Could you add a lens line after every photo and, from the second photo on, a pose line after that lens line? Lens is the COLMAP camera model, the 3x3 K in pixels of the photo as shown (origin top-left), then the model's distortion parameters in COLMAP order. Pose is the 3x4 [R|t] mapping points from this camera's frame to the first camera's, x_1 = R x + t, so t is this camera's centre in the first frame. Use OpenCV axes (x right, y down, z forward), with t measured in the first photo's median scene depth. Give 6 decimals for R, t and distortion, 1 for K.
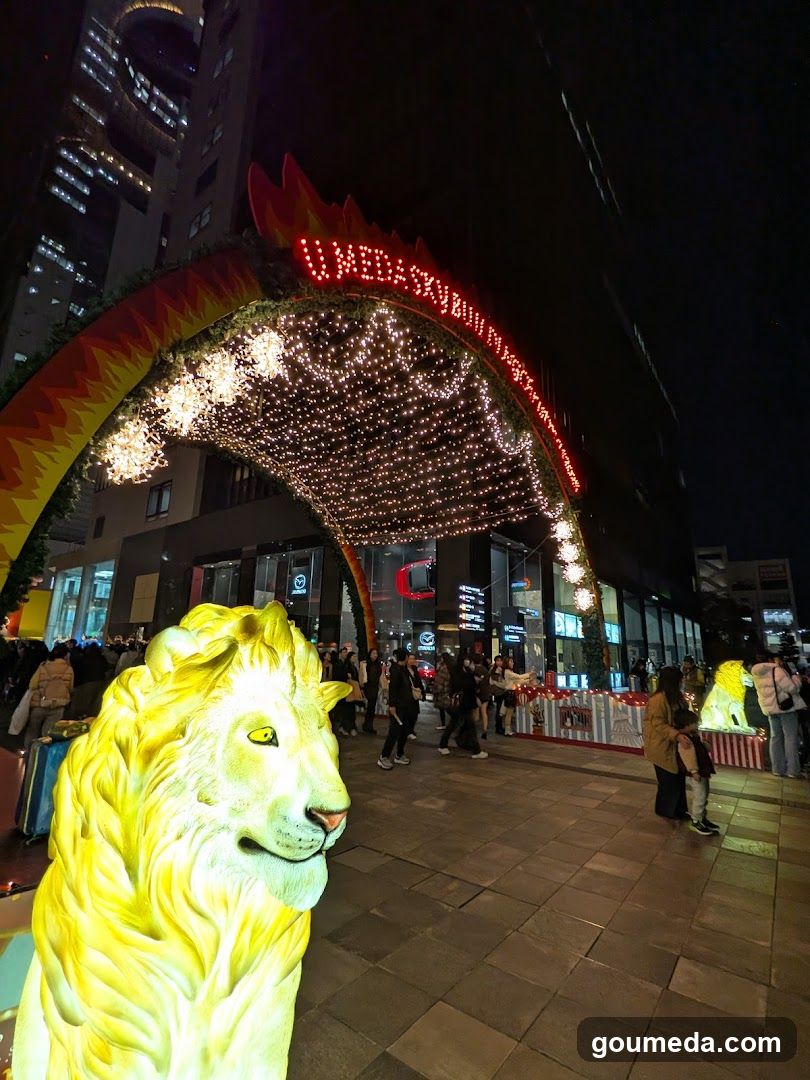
lens RADIAL K [[490.1, 0, 405.0], [0, 490.1, 540.0], [0, 0, 1]] dist [0.001879, -0.000186]
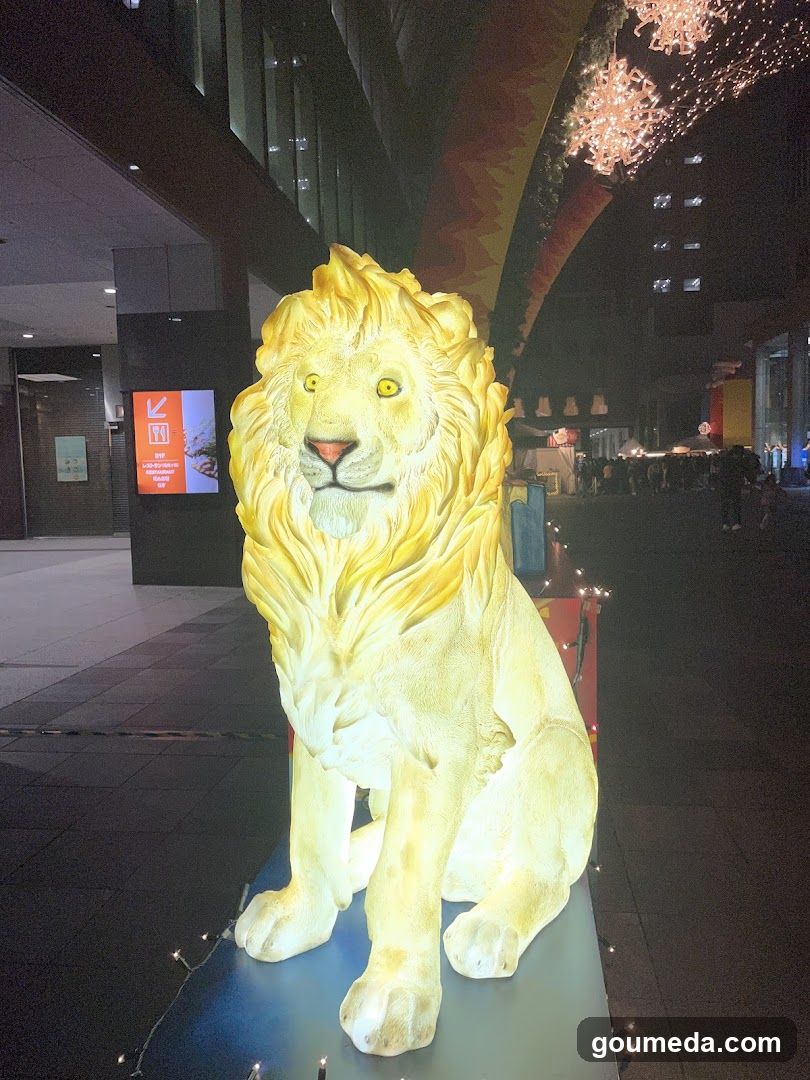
lens RADIAL K [[834.1, 0, 405.0], [0, 834.1, 540.0], [0, 0, 1]] dist [0.005349, 0.001702]
pose [[0.508938, 0.029224, -0.860307, 0.094515], [0.237467, 0.955875, 0.172951, 0.034413], [0.827400, -0.292316, 0.479541, 0.019963]]
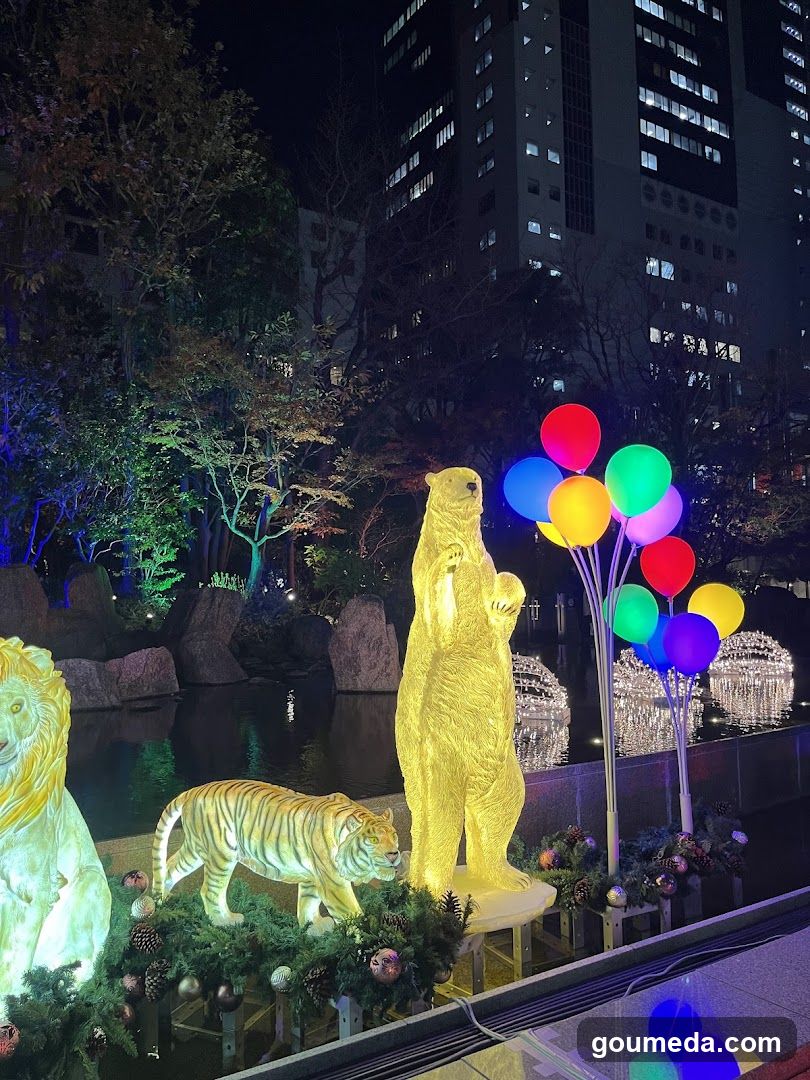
lens RADIAL K [[804.5, 0, 405.0], [0, 804.5, 540.0], [0, 0, 1]] dist [0.006429, 0.000597]
pose [[0.932164, -0.095481, -0.349220, 0.191379], [0.140739, 0.984296, 0.106552, -0.028471], [0.333562, -0.148473, 0.930963, -0.102592]]
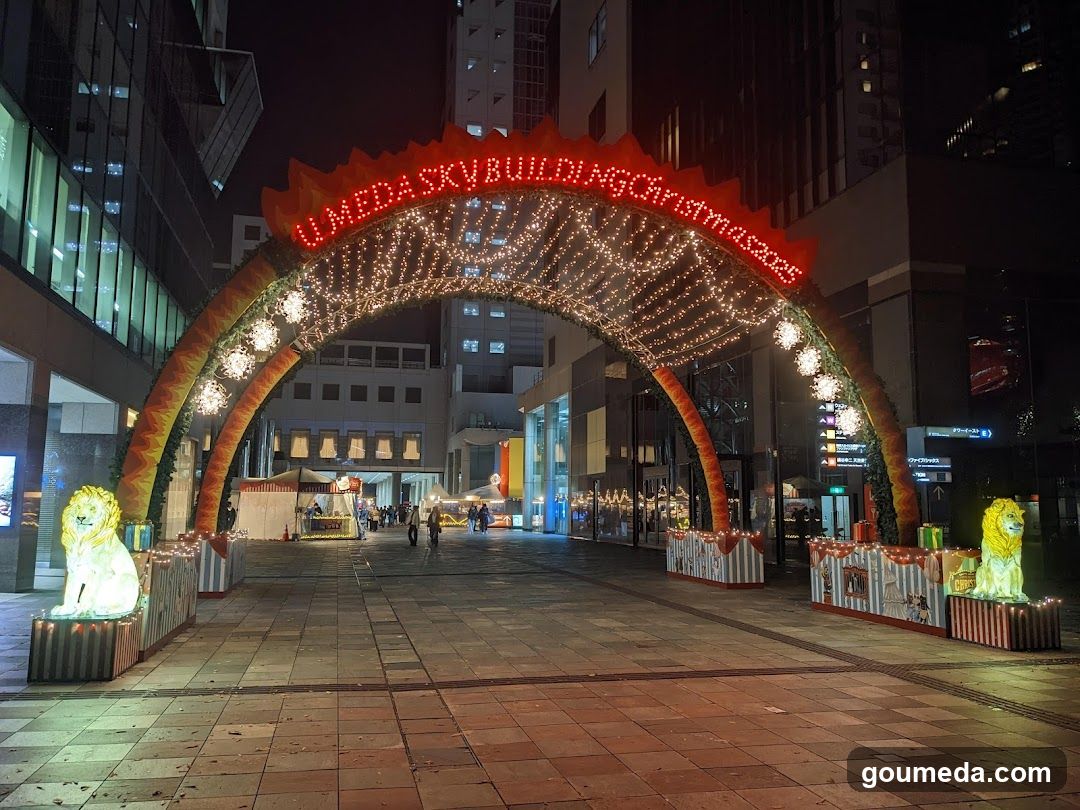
lens RADIAL K [[883.0, 0, 541.8], [0, 883.0, 389.2], [0, 0, 1]] dist [0.081952, -0.116115]
pose [[0.776675, -0.106839, -0.620775, 0.875410], [0.158057, 0.987036, 0.027876, -0.036295], [0.609750, -0.119768, 0.783493, -0.316443]]
